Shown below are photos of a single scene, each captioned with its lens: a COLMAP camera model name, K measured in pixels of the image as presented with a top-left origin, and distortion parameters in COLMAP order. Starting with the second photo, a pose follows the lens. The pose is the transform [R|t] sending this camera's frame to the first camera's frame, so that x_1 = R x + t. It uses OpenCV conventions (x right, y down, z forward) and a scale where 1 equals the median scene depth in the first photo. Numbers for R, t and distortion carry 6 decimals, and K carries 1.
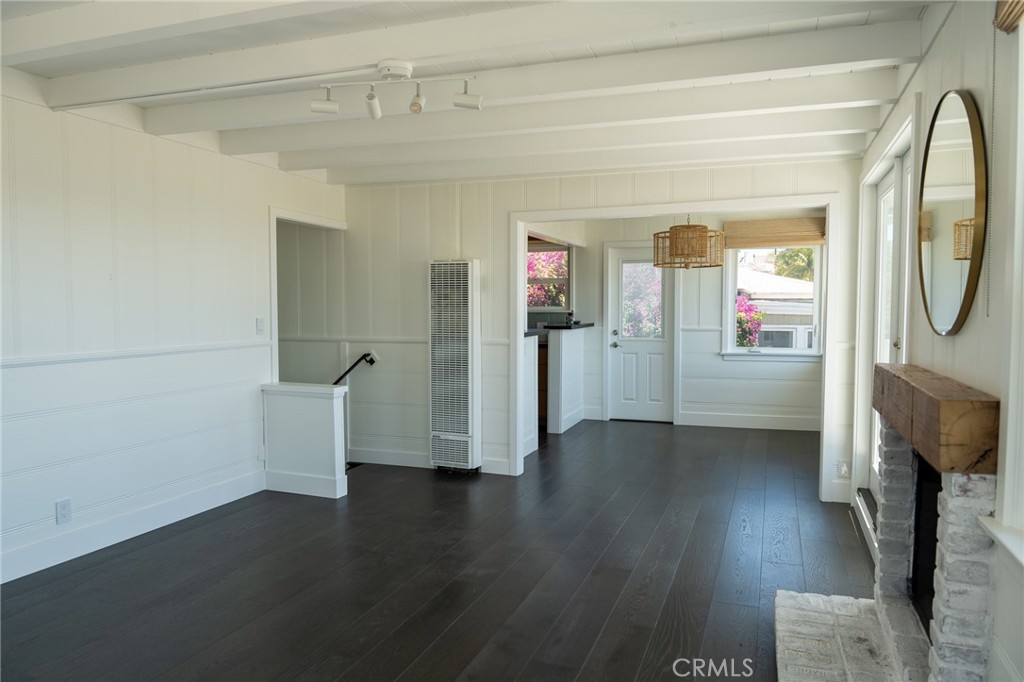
lens RADIAL K [[697.5, 0, 512.0], [0, 697.5, 341.0], [0, 0, 1]] dist [-0.009498, -0.002919]
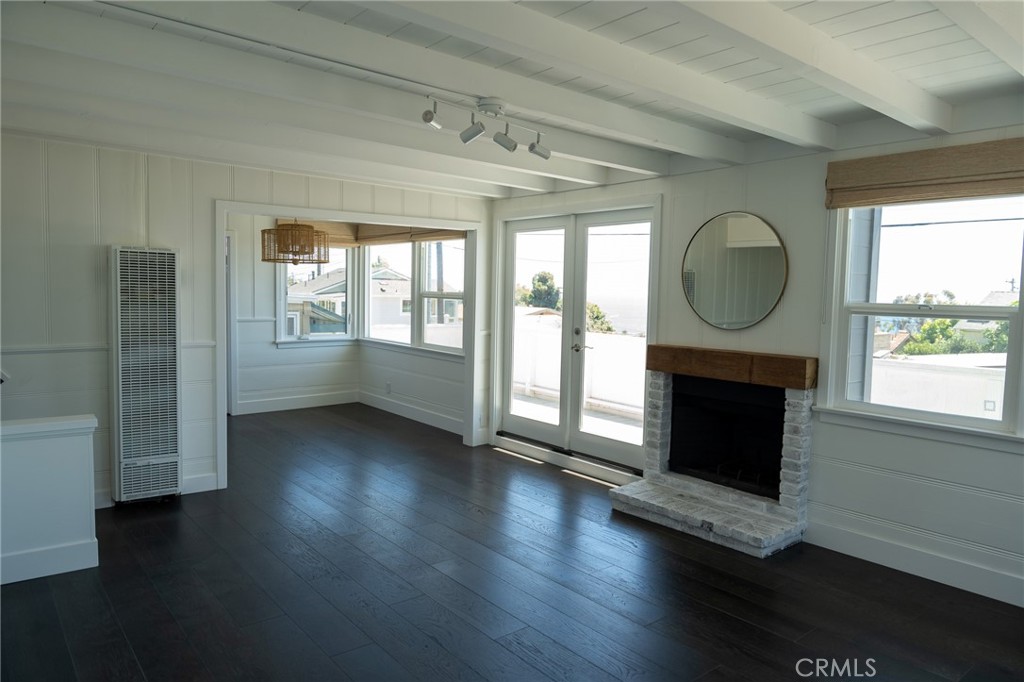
lens RADIAL K [[681.5, 0, 516.7], [0, 681.5, 339.8], [0, 0, 1]] dist [0.011007, -0.025080]
pose [[0.493748, -0.051107, 0.868102, -0.430832], [0.023212, 0.998690, 0.045592, -0.025322], [-0.869295, -0.002360, 0.494287, 0.165964]]
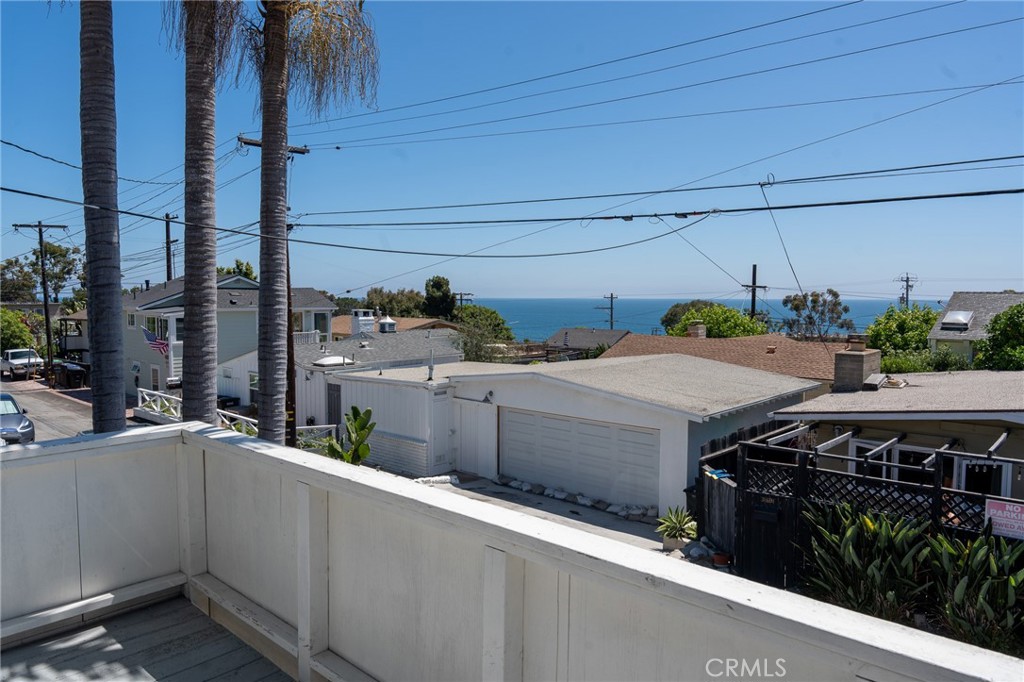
lens RADIAL K [[679.6, 0, 512.0], [0, 679.6, 341.0], [0, 0, 1]] dist [0.000793, 0.000855]
pose [[0.365207, -0.058404, 0.929092, 0.339176], [0.043845, 0.998002, 0.045501, -0.066634], [-0.929893, 0.024119, 0.367038, 0.506384]]
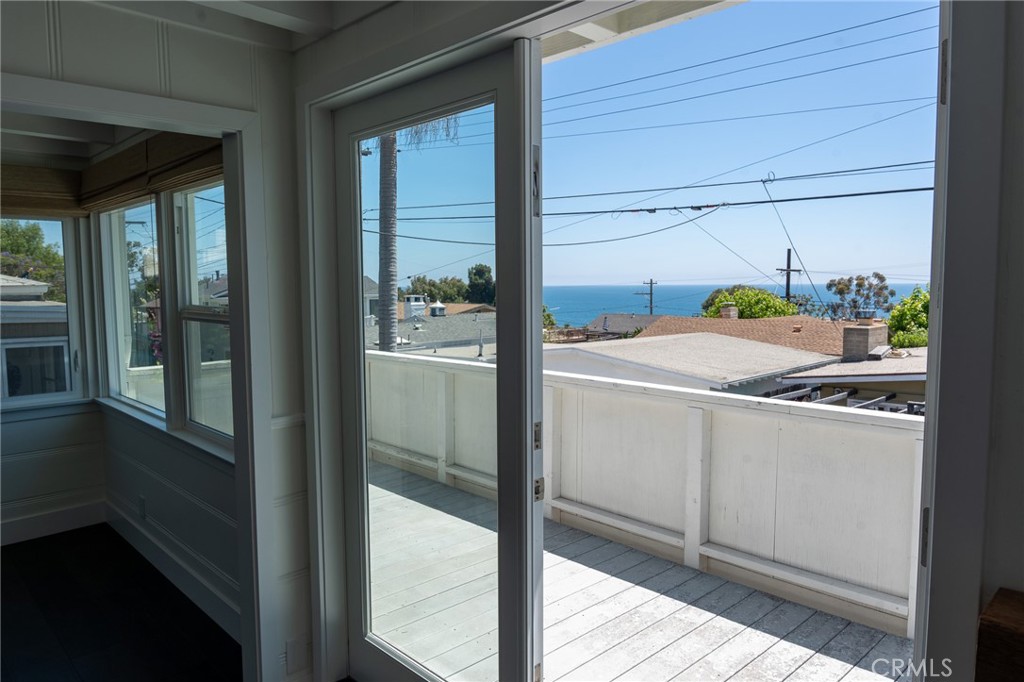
lens RADIAL K [[681.5, 0, 516.7], [0, 681.5, 339.8], [0, 0, 1]] dist [0.011007, -0.025080]
pose [[0.413493, -0.075521, 0.907370, 0.060878], [0.053172, 0.996856, 0.058739, -0.046340], [-0.908954, 0.023958, 0.416208, 0.399989]]
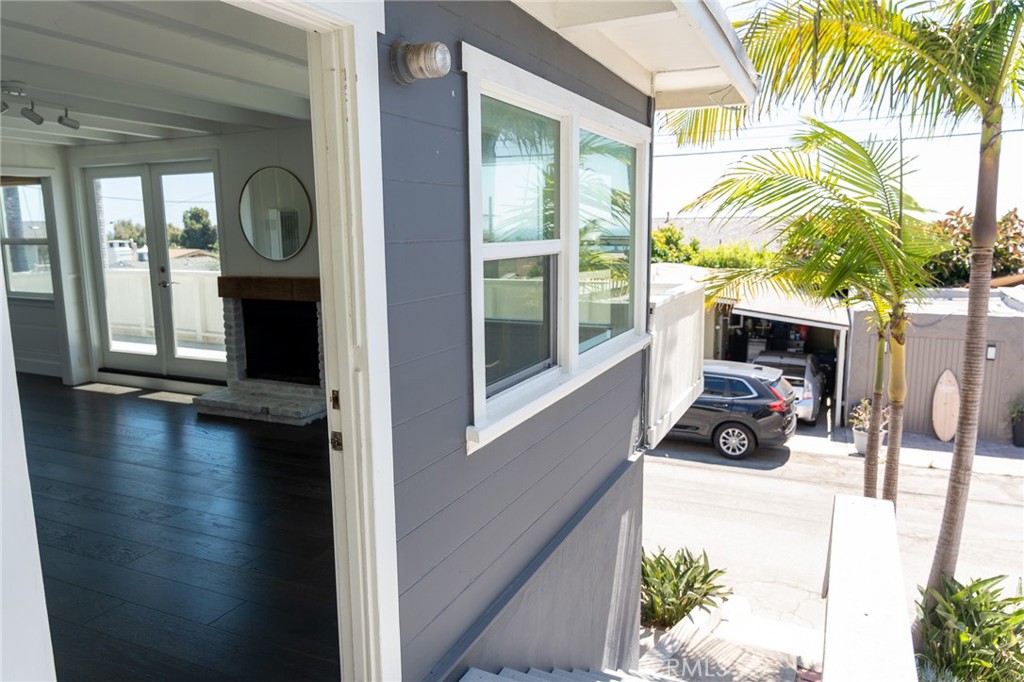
lens RADIAL K [[715.5, 0, 512.0], [0, 715.5, 341.0], [0, 0, 1]] dist [0.006577, -0.004777]
pose [[0.075698, -0.157592, 0.984599, -0.604728], [0.062872, 0.986221, 0.153018, -0.019801], [-0.995147, 0.050320, 0.084563, -0.026434]]
